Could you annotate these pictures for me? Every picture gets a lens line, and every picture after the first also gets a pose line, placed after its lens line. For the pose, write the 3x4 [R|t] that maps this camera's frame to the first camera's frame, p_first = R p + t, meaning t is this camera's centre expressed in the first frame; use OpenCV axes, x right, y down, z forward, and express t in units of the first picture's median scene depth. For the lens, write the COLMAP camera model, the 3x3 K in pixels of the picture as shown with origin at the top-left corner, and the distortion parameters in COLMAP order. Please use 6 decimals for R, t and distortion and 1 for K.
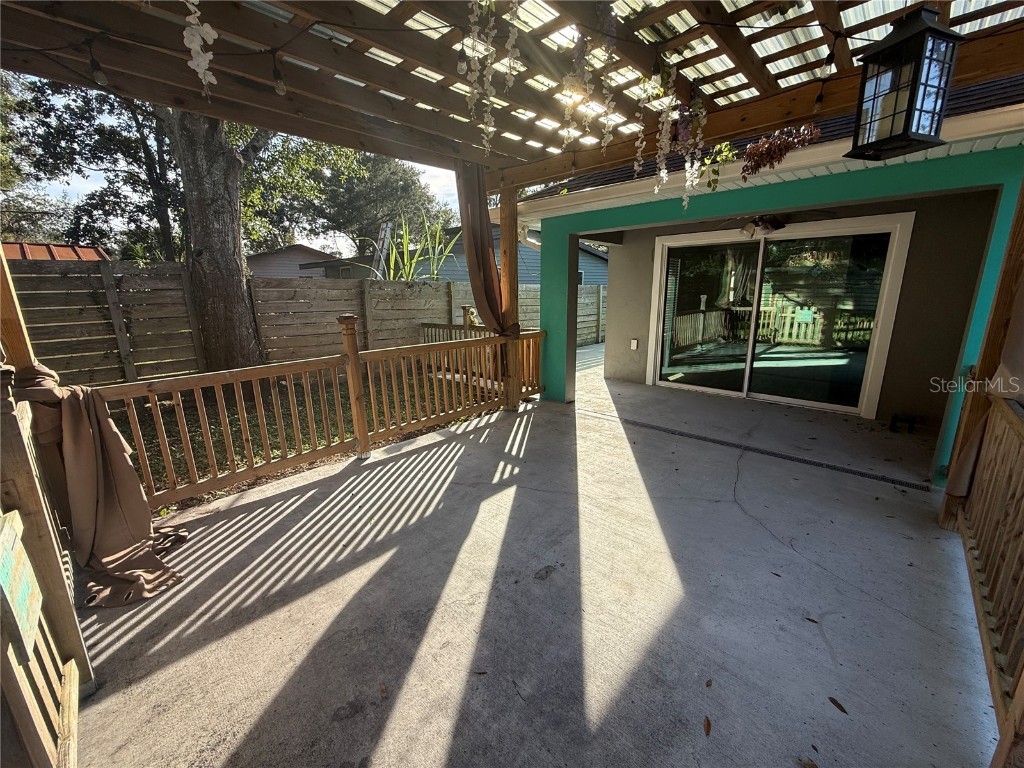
lens RADIAL K [[410.2, 0, 513.0], [0, 410.2, 386.1], [0, 0, 1]] dist [-0.001493, 0.000362]
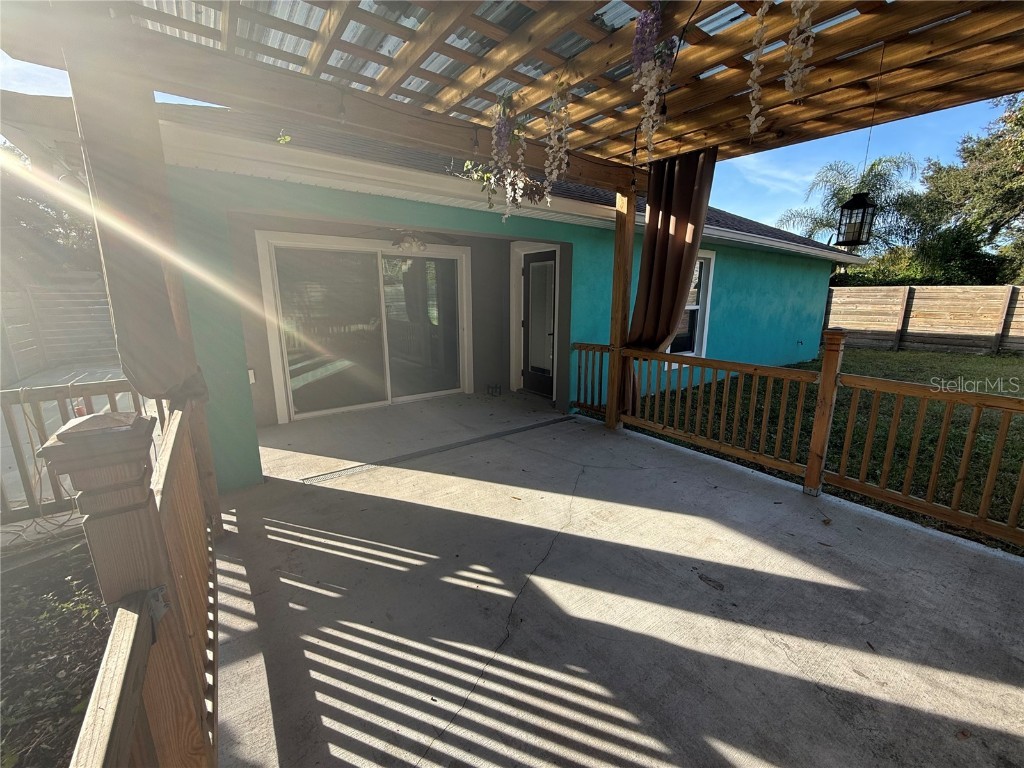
lens RADIAL K [[410.2, 0, 513.2], [0, 410.2, 379.8], [0, 0, 1]] dist [-0.001493, 0.000362]
pose [[0.180044, -0.185117, 0.966083, -0.571184], [0.224756, 0.963893, 0.142810, -0.174029], [-0.957637, 0.191420, 0.215149, 0.748147]]
